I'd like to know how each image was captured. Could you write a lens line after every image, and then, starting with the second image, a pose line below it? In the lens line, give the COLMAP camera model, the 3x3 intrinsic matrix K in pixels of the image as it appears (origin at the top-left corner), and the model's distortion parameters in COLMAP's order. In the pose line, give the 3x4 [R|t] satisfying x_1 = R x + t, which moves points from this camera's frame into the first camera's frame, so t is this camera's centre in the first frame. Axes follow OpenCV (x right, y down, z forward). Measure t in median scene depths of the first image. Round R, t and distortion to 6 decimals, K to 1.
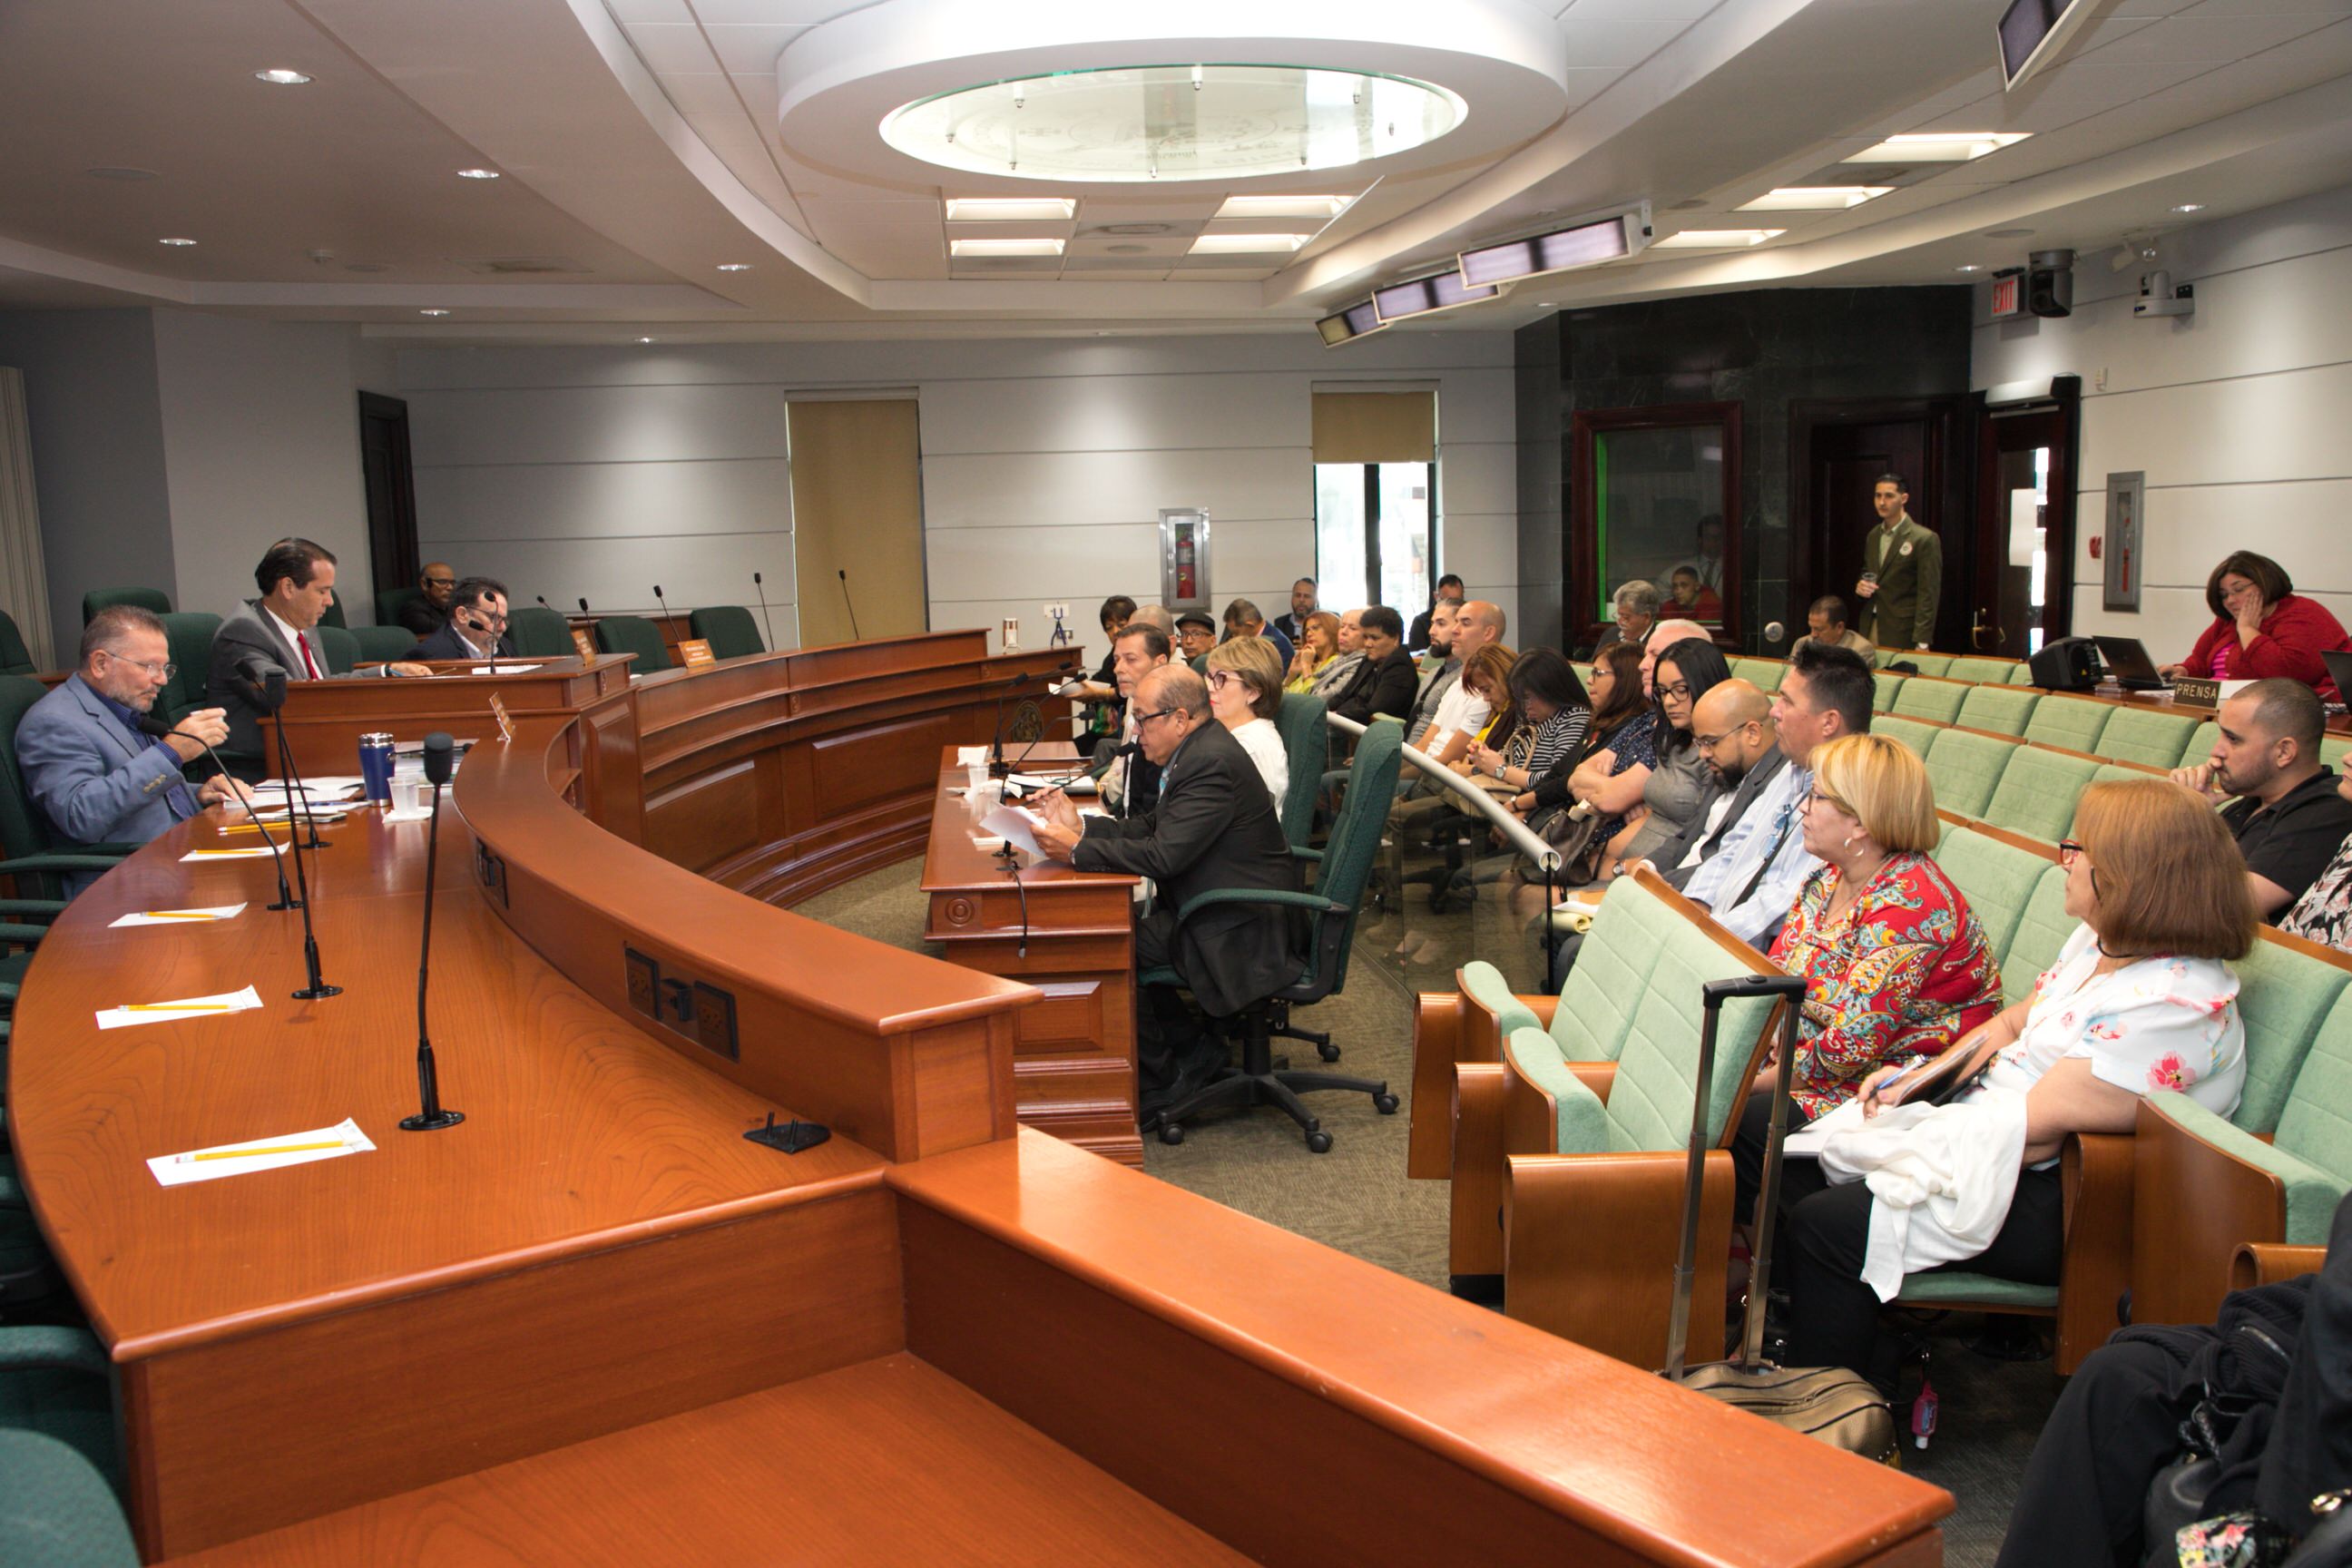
lens RADIAL K [[2060.6, 0, 1176.0], [0, 2060.6, 784.0], [0, 0, 1]] dist [0.012305, 0.008306]
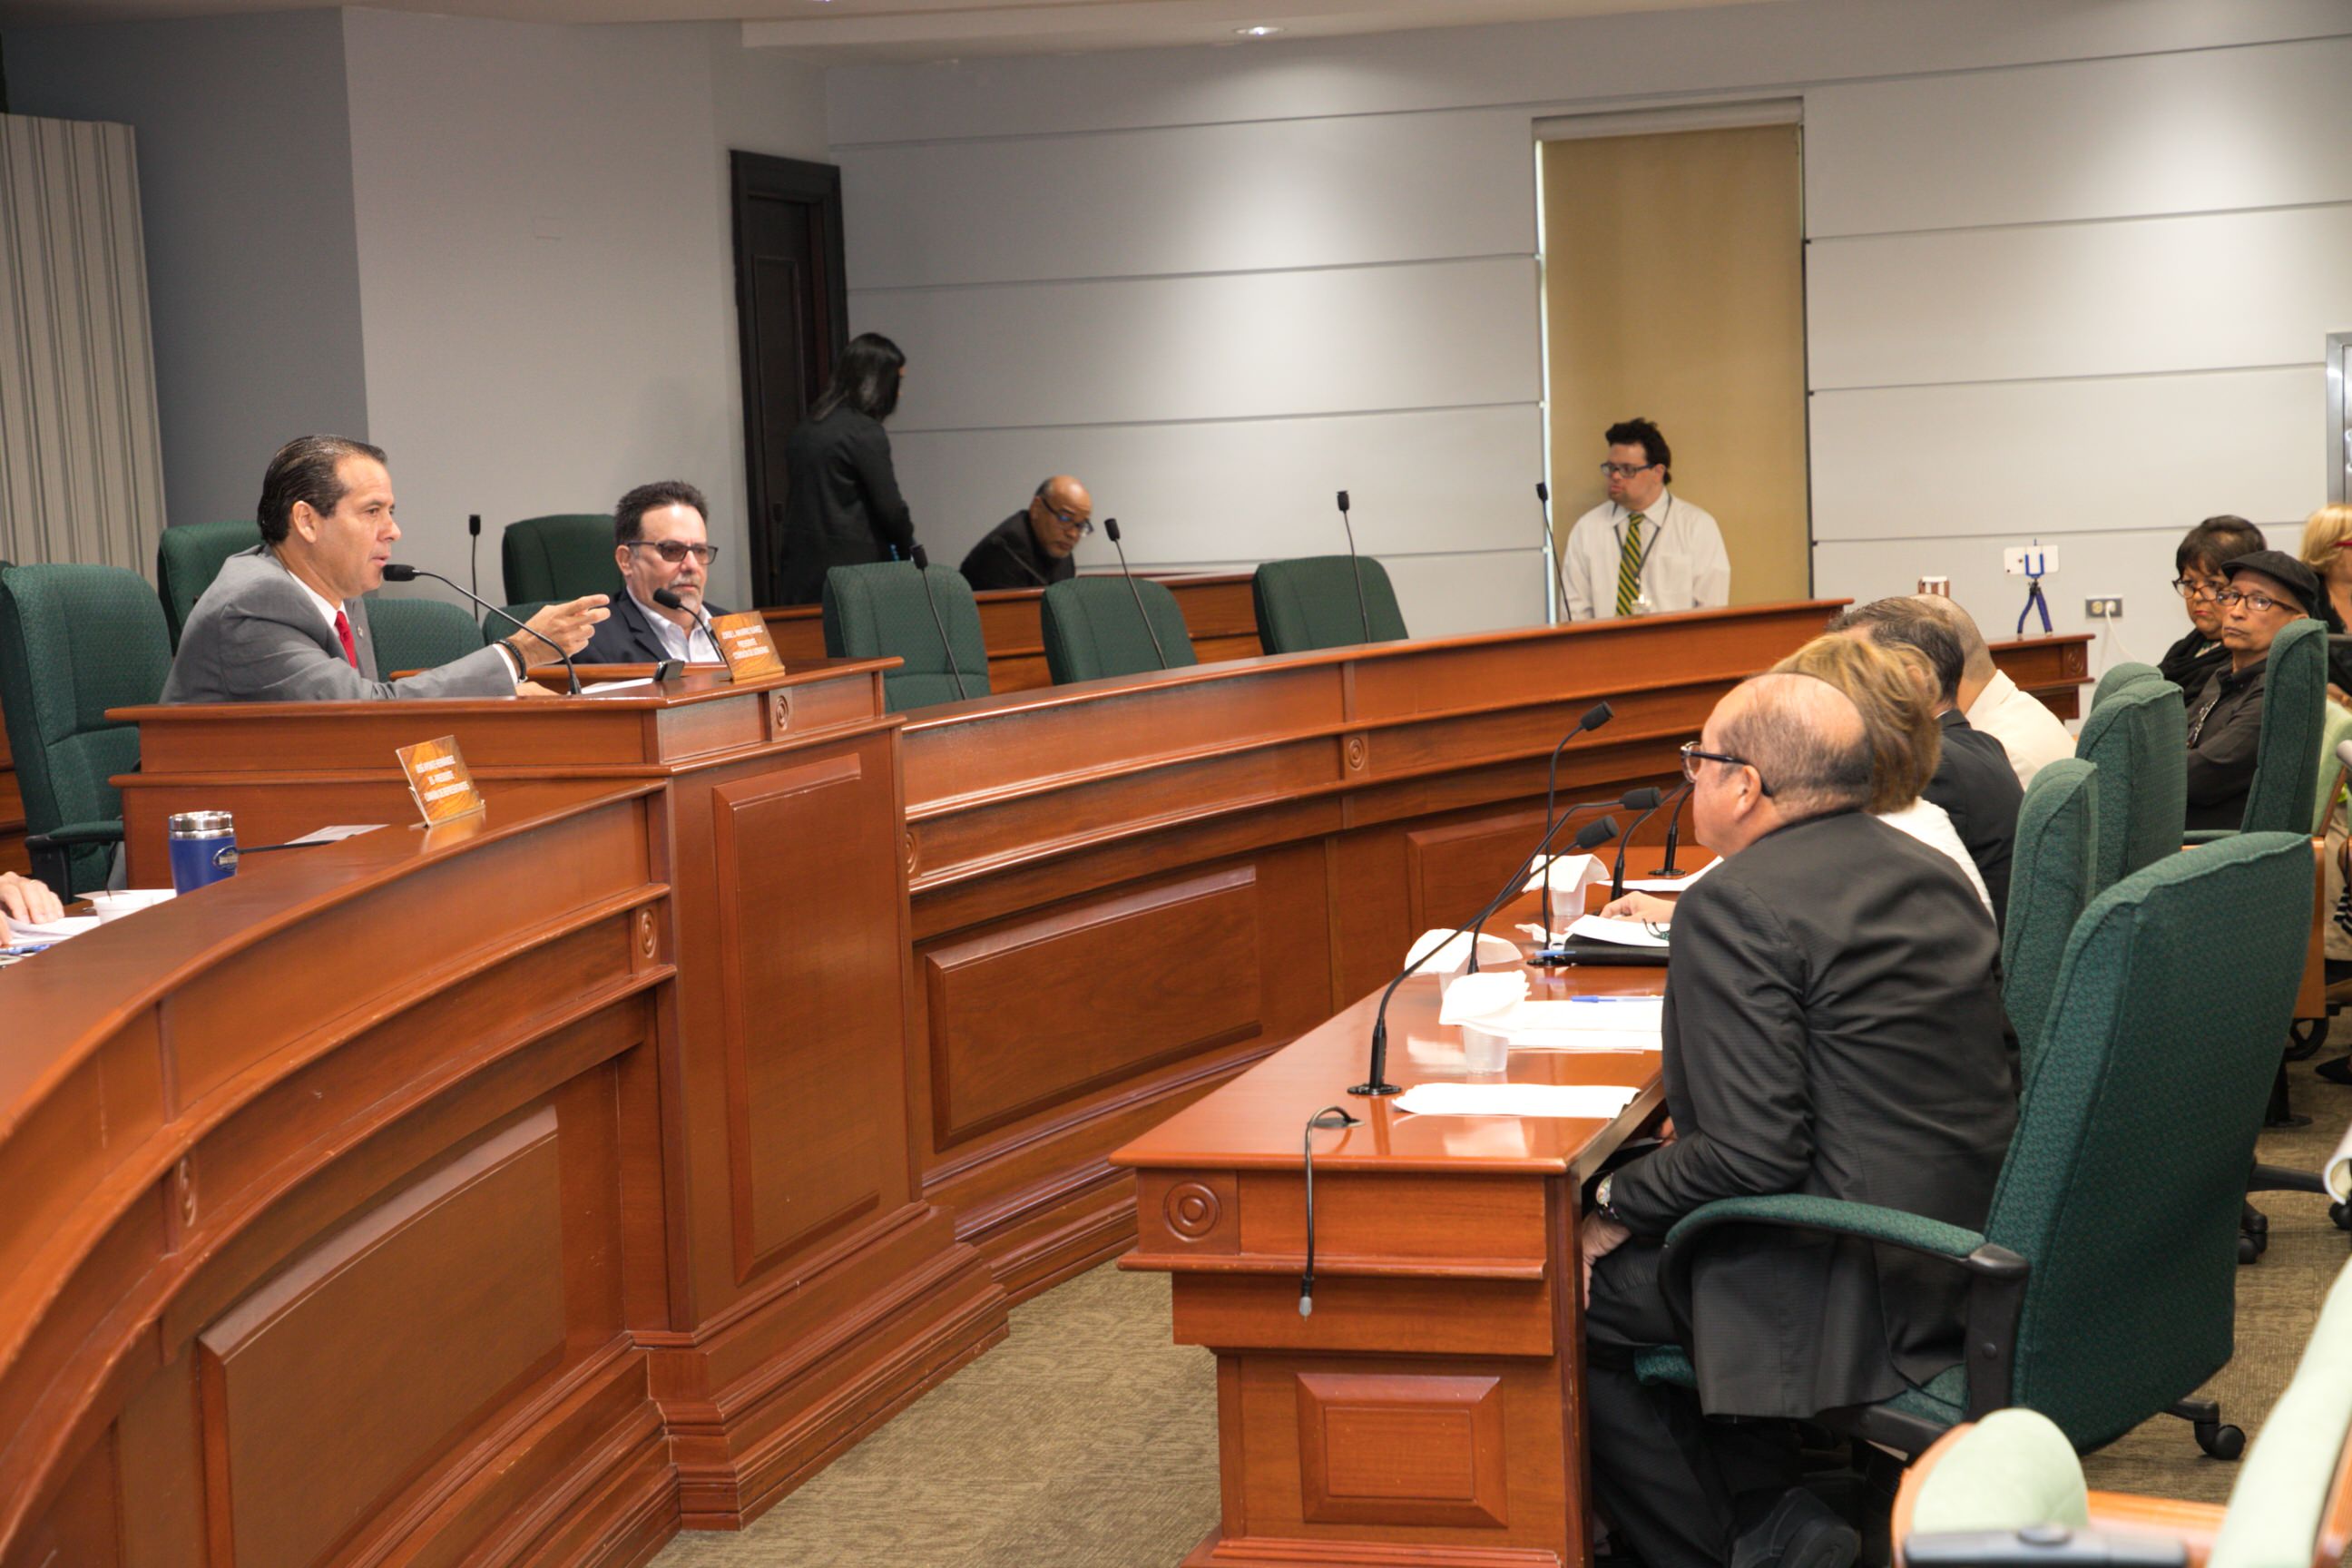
lens RADIAL K [[4123.2, 0, 1176.0], [0, 4123.2, 784.0], [0, 0, 1]] dist [0.279017, -0.030139]
pose [[0.936502, 0.017925, -0.350205, 0.222031], [-0.027607, 0.999362, -0.022673, -0.014741], [0.349575, 0.030902, 0.936399, 0.095724]]
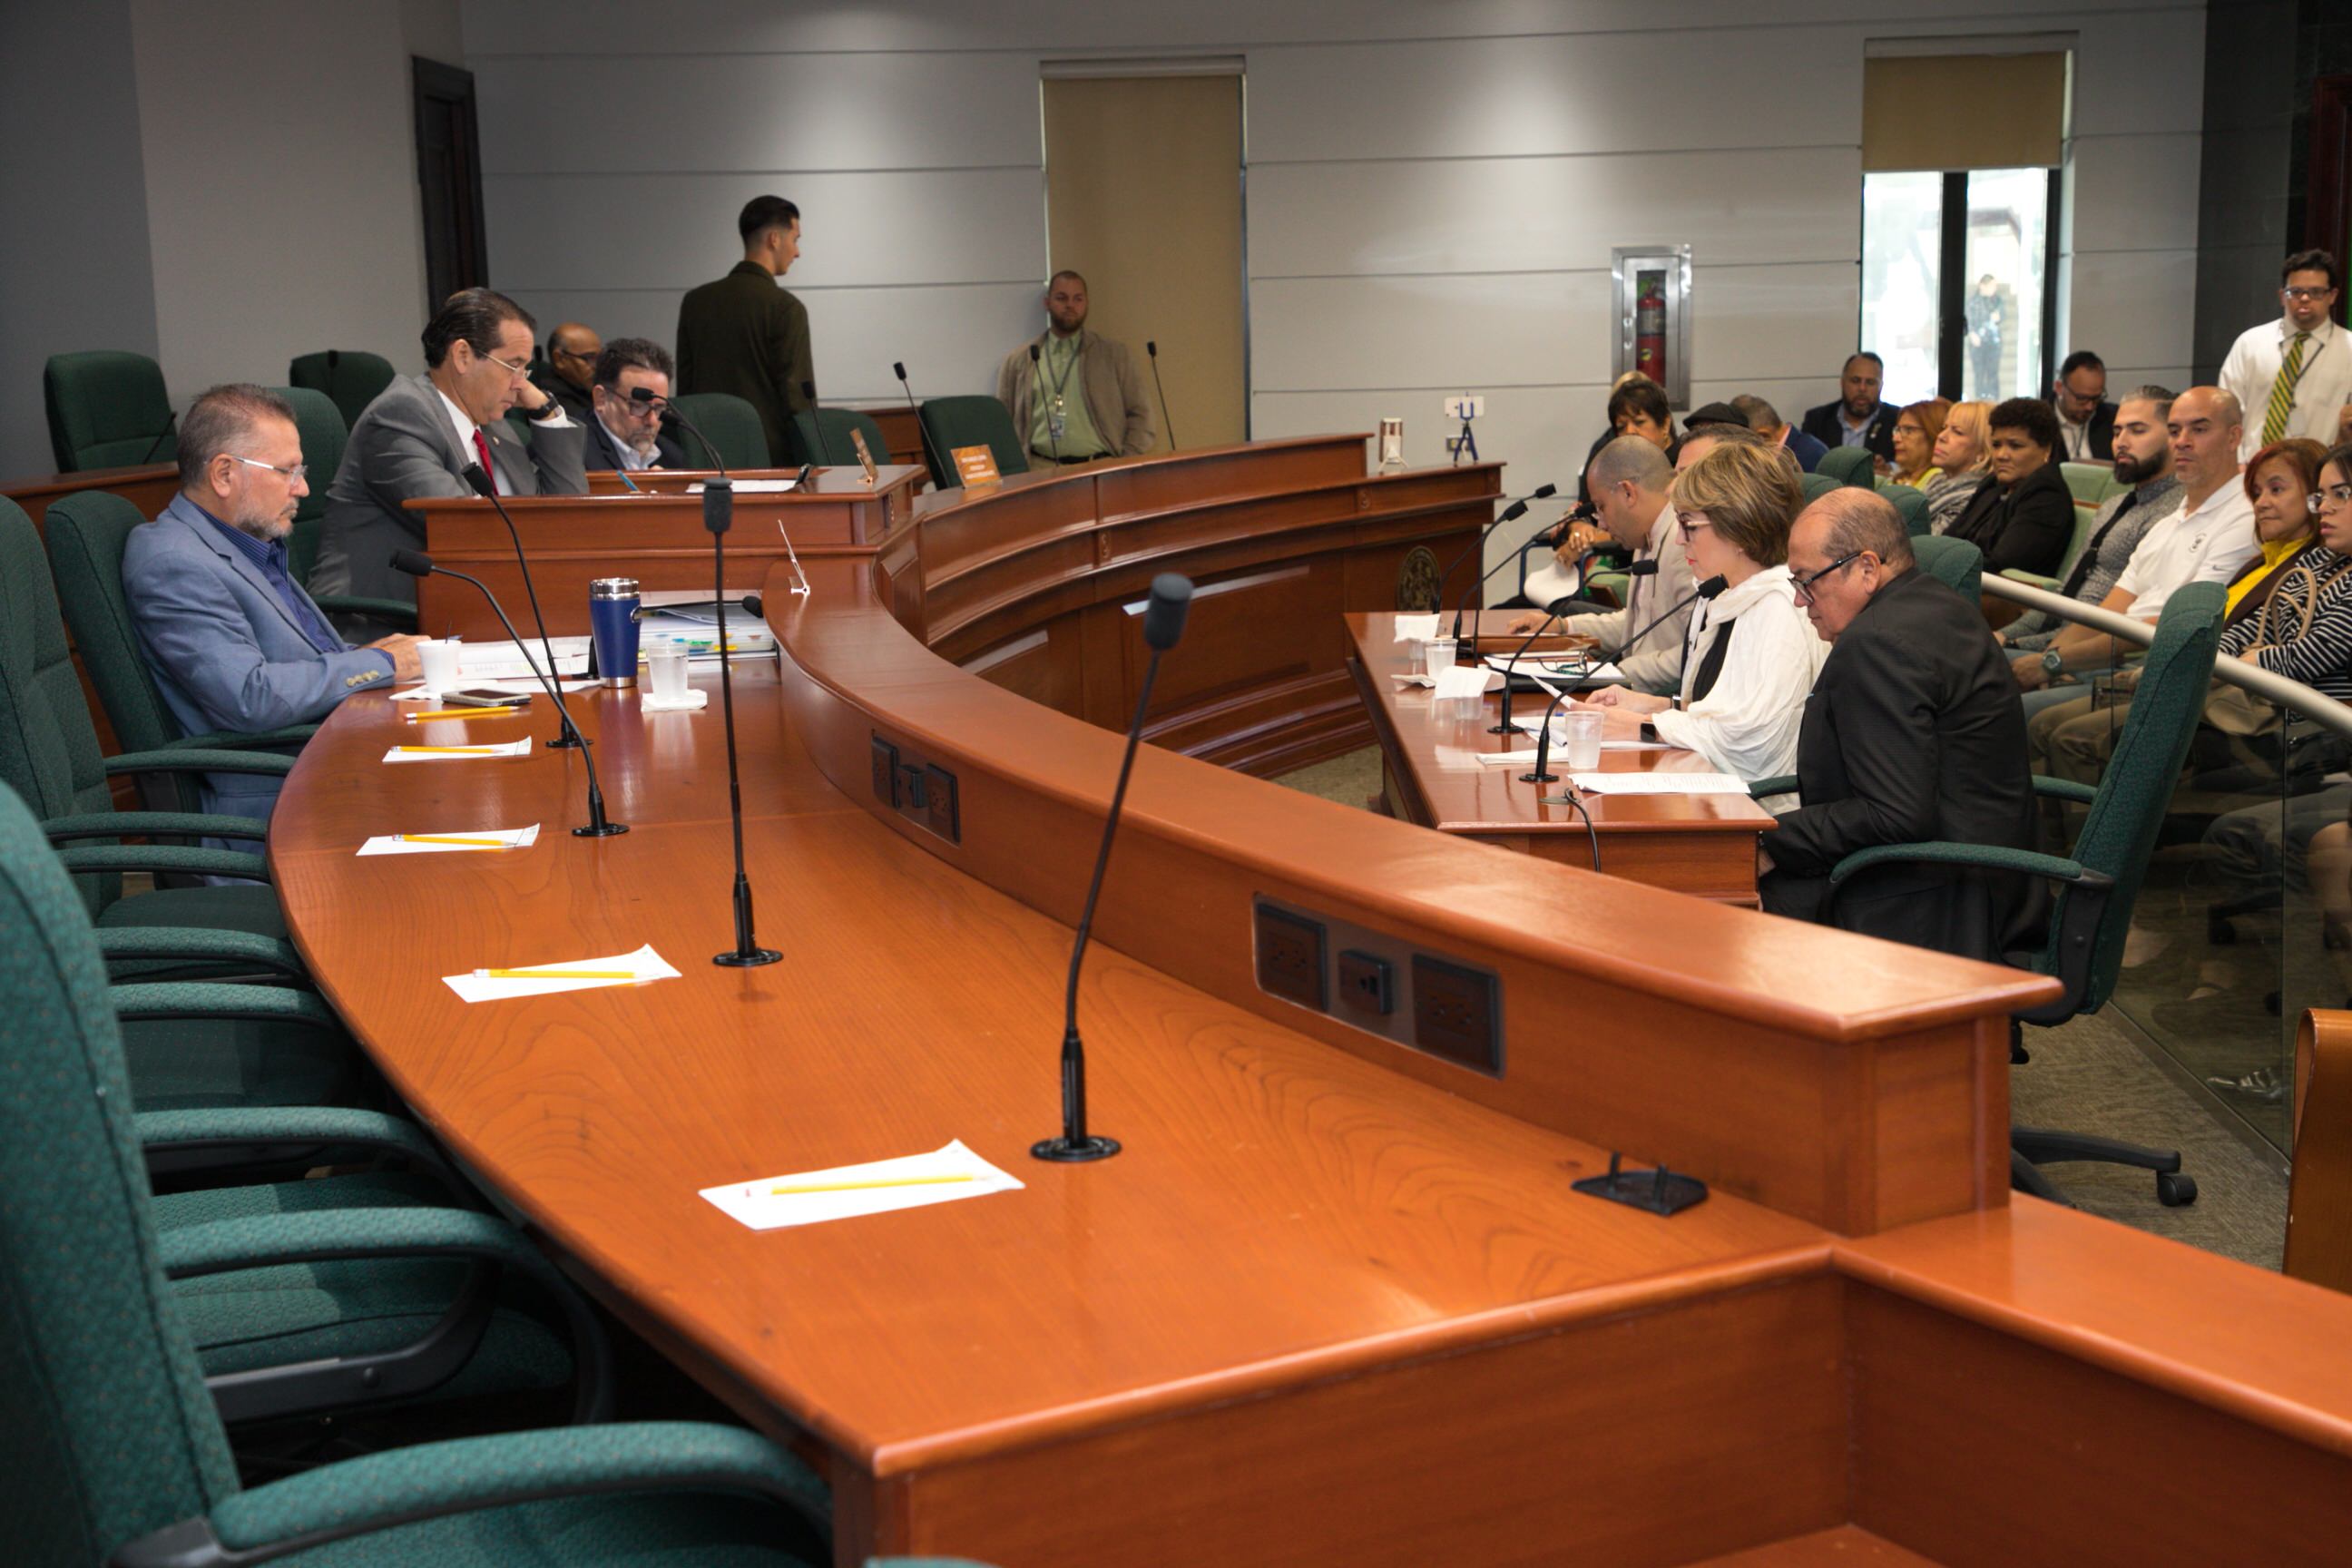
lens RADIAL K [[3164.2, 0, 1140.7], [0, 3164.2, 790.0], [0, 0, 1]] dist [0.173937, -0.029448]
pose [[0.995218, 0.020949, -0.095405, -0.120865], [-0.017578, 0.999196, 0.036042, 0.003968], [0.096084, -0.034192, 0.994786, -0.013989]]
